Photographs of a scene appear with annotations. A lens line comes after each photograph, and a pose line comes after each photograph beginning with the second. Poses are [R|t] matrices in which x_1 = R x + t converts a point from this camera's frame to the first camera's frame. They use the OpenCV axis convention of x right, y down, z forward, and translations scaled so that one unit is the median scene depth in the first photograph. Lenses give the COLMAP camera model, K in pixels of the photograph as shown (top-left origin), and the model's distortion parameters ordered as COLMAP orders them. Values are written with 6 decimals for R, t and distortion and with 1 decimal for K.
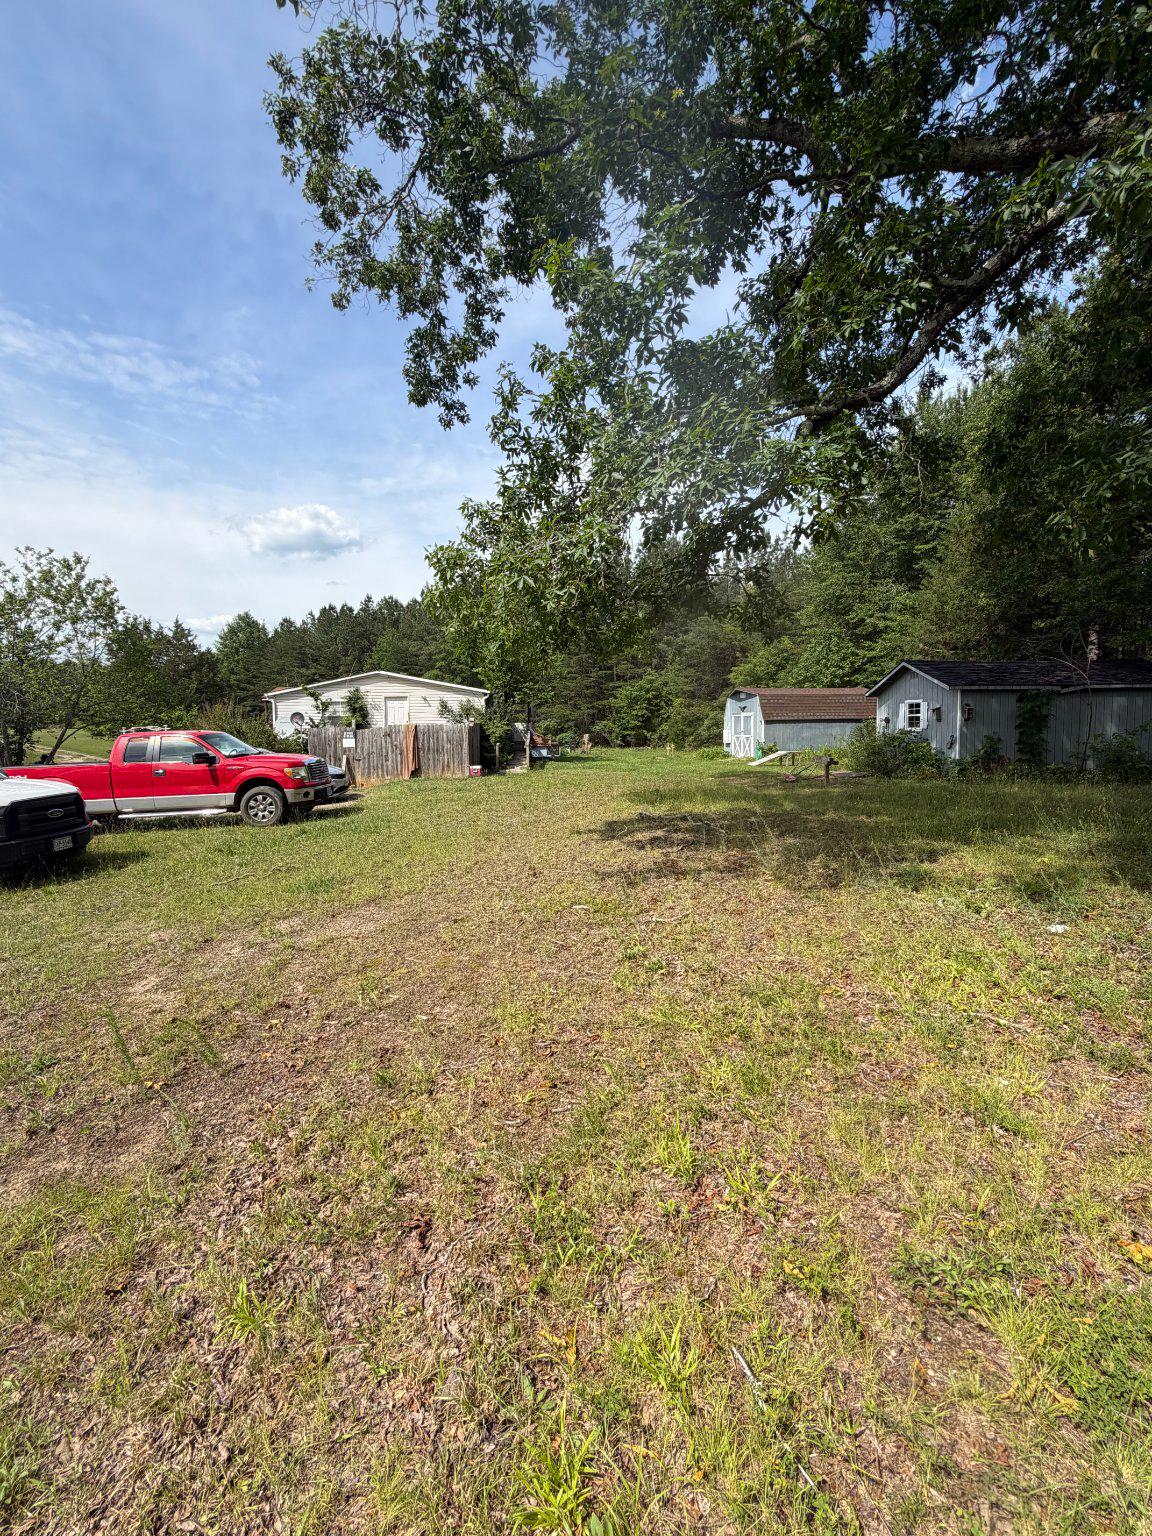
lens RADIAL K [[690.0, 0, 574.9], [0, 690.0, 774.8], [0, 0, 1]] dist [-0.005750, -0.001329]
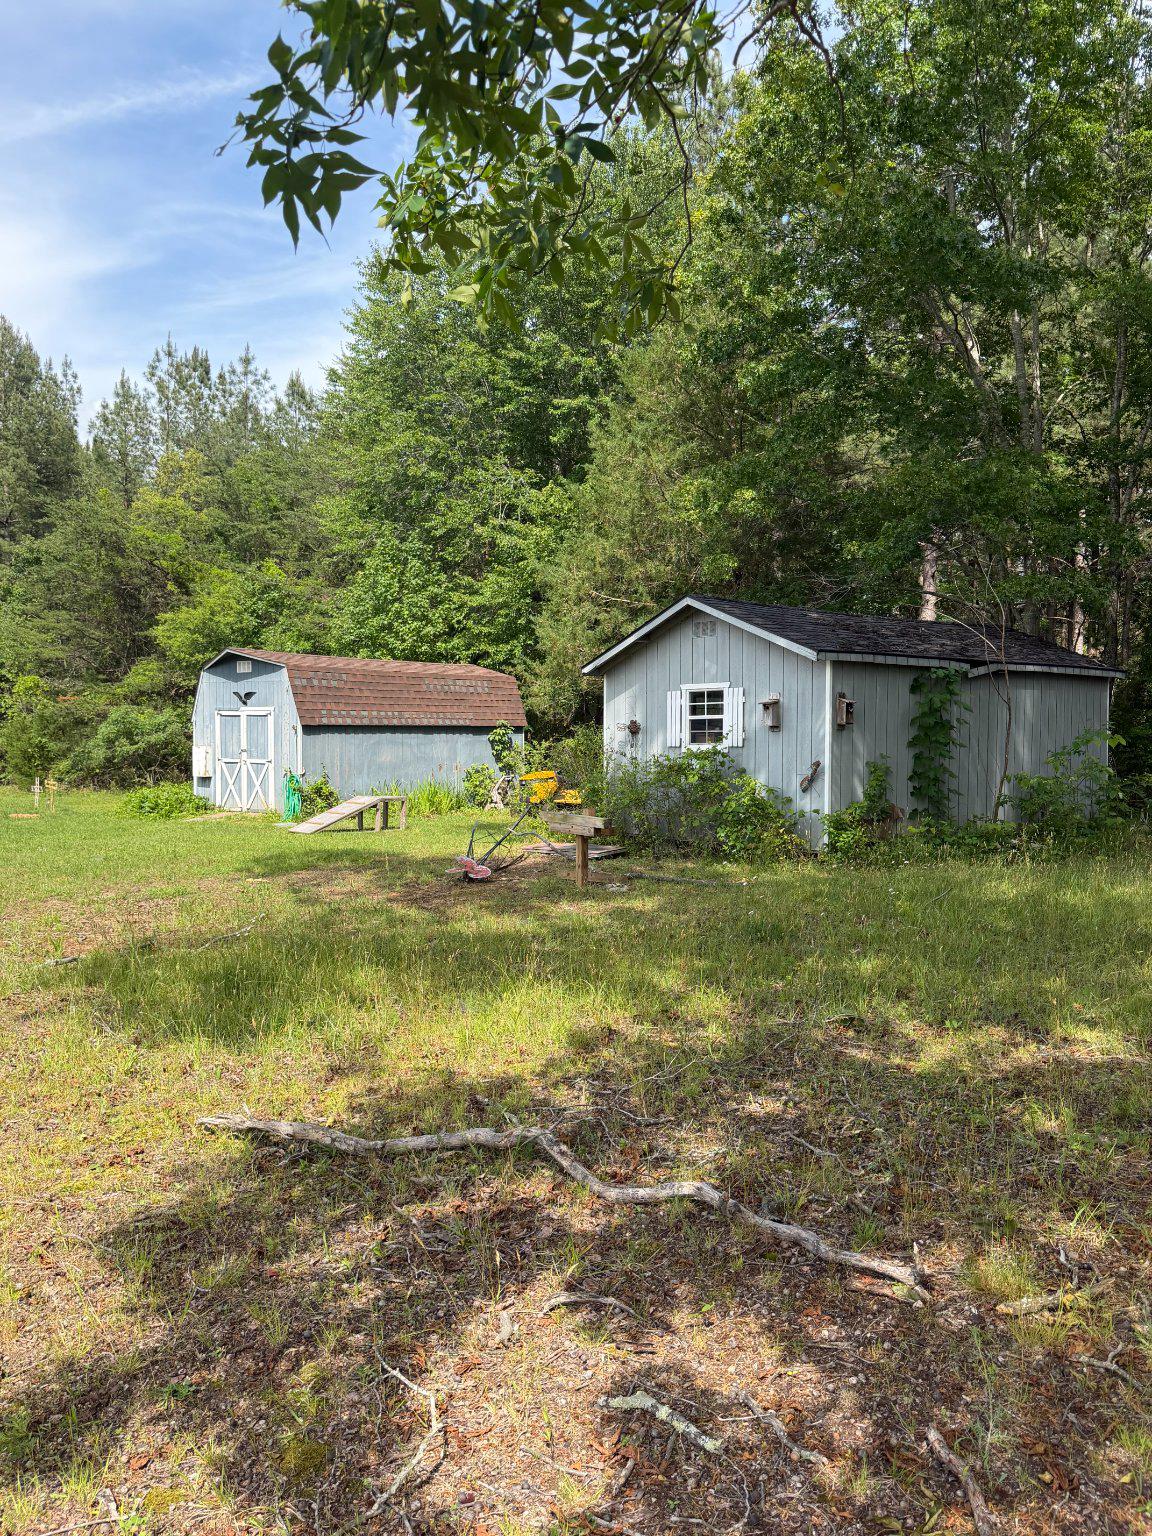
lens RADIAL K [[1164.0, 0, 576.4], [0, 1164.0, 772.0], [0, 0, 1]] dist [0.078944, 0.000529]
pose [[0.810786, -0.003831, 0.585330, -0.016038], [0.030259, 0.998916, -0.035376, -0.018128], [-0.584560, 0.046394, 0.810023, 0.302319]]
